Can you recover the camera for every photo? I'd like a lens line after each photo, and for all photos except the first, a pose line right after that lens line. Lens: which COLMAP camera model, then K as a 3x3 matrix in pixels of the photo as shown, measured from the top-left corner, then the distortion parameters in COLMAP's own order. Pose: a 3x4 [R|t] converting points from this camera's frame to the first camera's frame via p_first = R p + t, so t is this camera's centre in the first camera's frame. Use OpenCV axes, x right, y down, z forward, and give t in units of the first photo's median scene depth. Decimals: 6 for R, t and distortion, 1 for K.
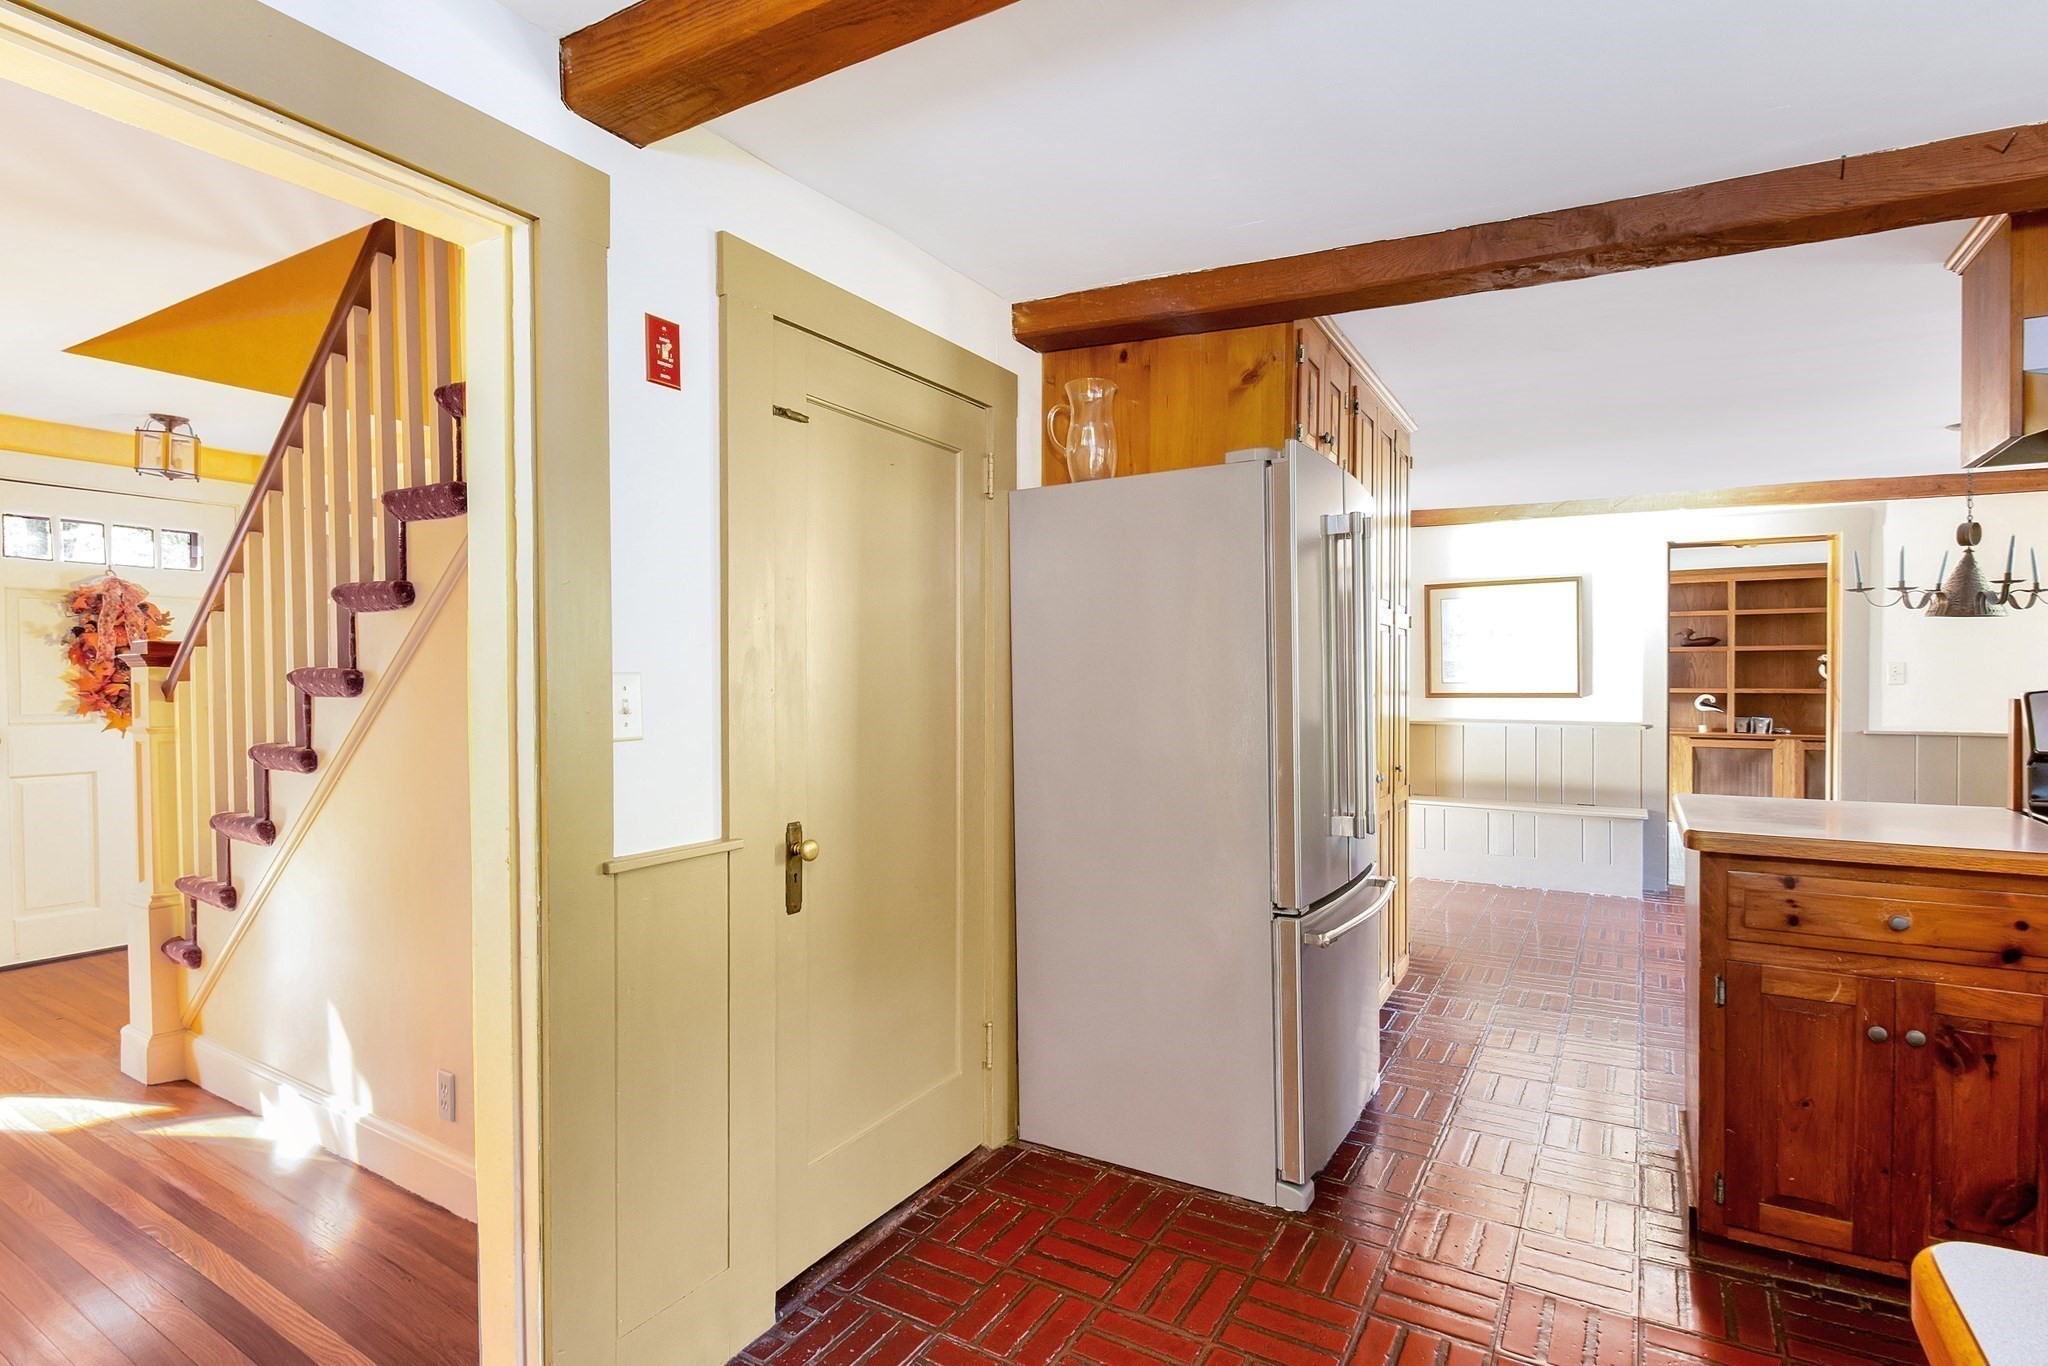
lens RADIAL K [[969.6, 0, 1053.0], [0, 969.6, 691.7], [0, 0, 1]] dist [0.030090, -0.016787]
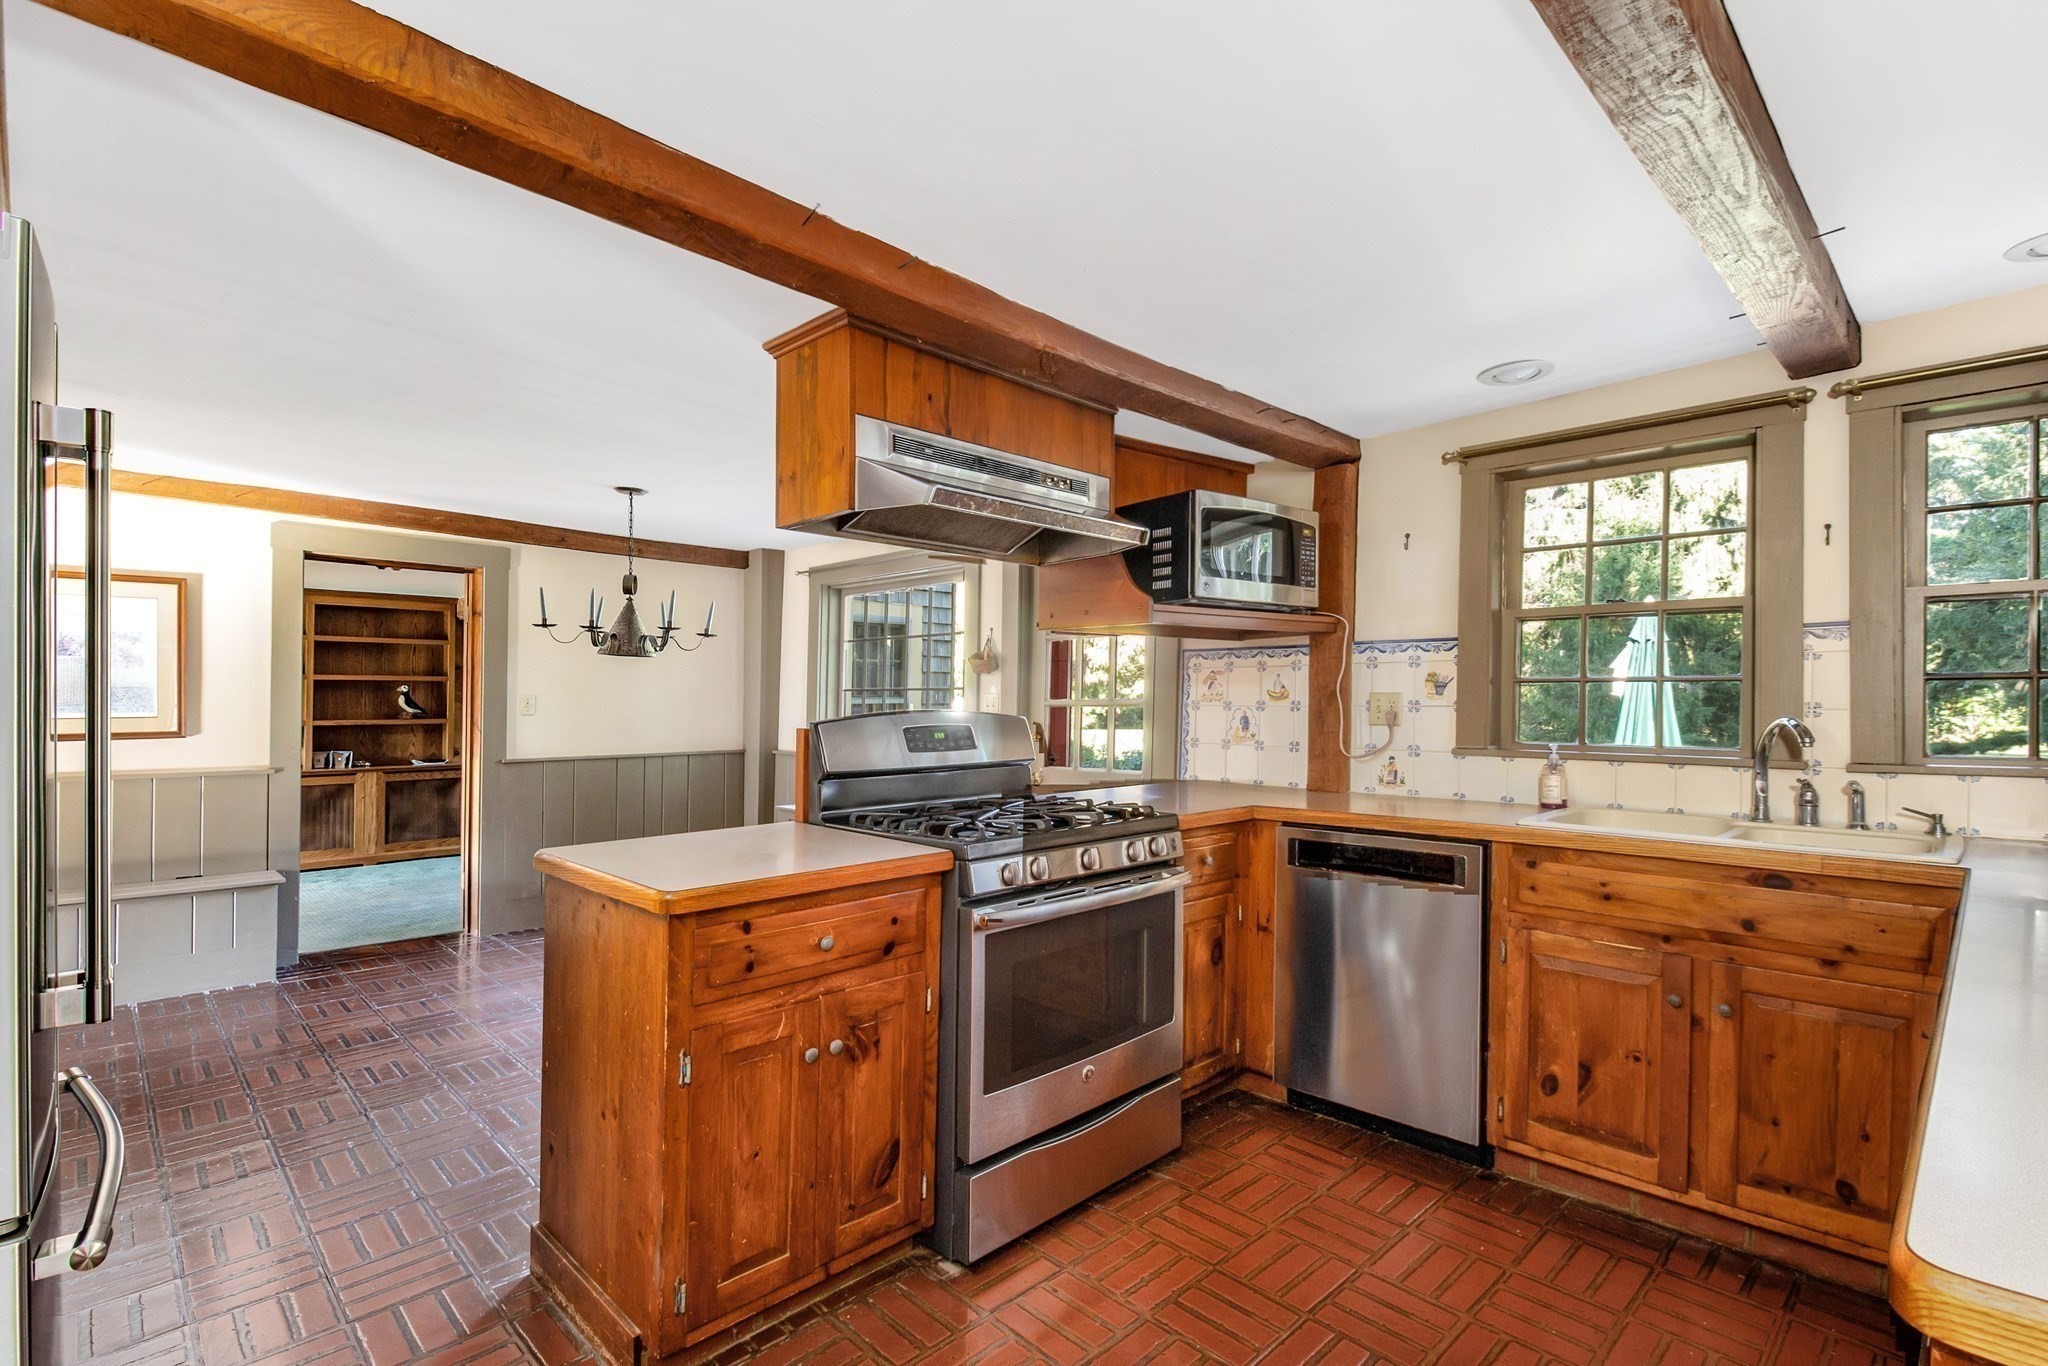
lens RADIAL K [[969.6, 0, 1053.0], [0, 969.6, 691.7], [0, 0, 1]] dist [0.030090, -0.016787]
pose [[0.249595, 0.010946, 0.968288, -0.049433], [0.017925, 0.999713, -0.015922, -0.007849], [-0.968184, 0.021331, 0.249327, 0.236942]]
